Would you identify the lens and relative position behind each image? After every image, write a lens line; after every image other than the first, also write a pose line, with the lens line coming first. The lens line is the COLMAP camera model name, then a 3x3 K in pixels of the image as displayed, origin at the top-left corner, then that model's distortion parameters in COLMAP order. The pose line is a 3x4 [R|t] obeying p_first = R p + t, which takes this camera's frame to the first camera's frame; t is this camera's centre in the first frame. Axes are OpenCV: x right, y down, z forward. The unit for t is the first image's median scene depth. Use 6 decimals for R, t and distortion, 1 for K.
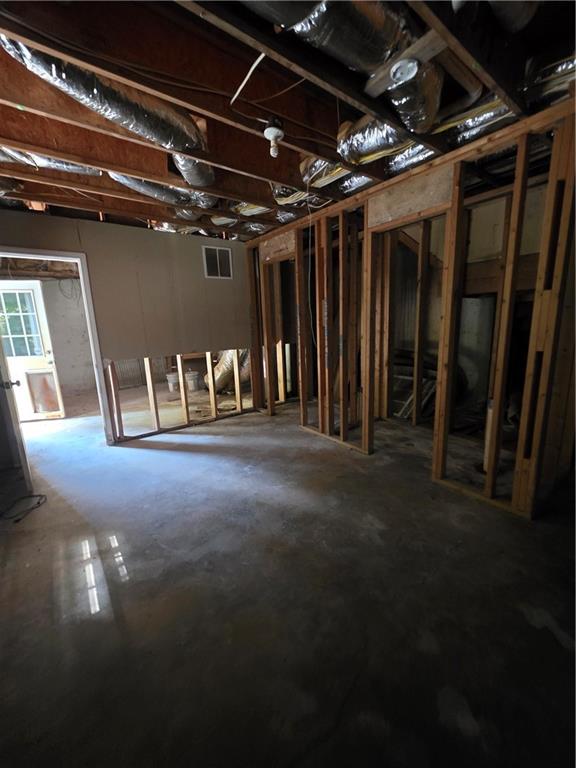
lens RADIAL K [[304.9, 0, 303.0], [0, 304.9, 382.4], [0, 0, 1]] dist [0.000698, -0.000143]
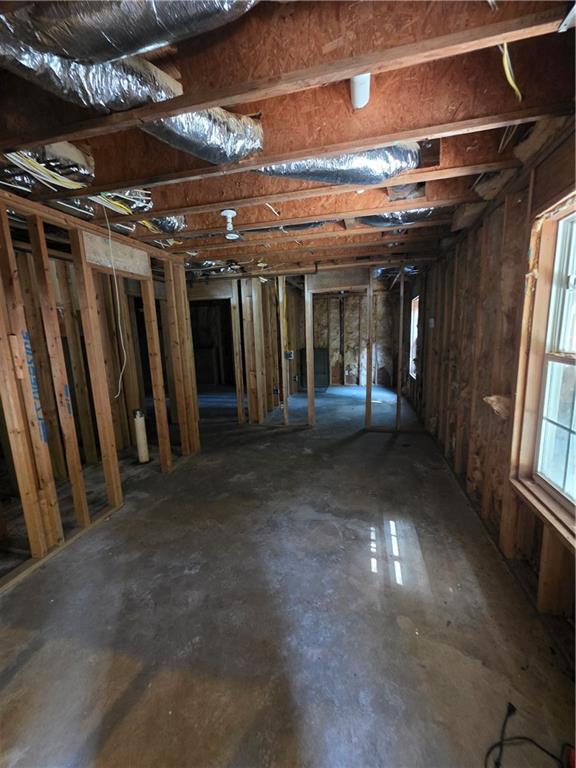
lens RADIAL K [[304.9, 0, 303.0], [0, 304.9, 382.4], [0, 0, 1]] dist [0.000698, -0.000143]
pose [[-0.622757, -0.074799, 0.778832, -1.280594], [0.205496, 0.944837, 0.255058, -0.361873], [-0.754947, 0.318886, -0.573033, 1.652371]]
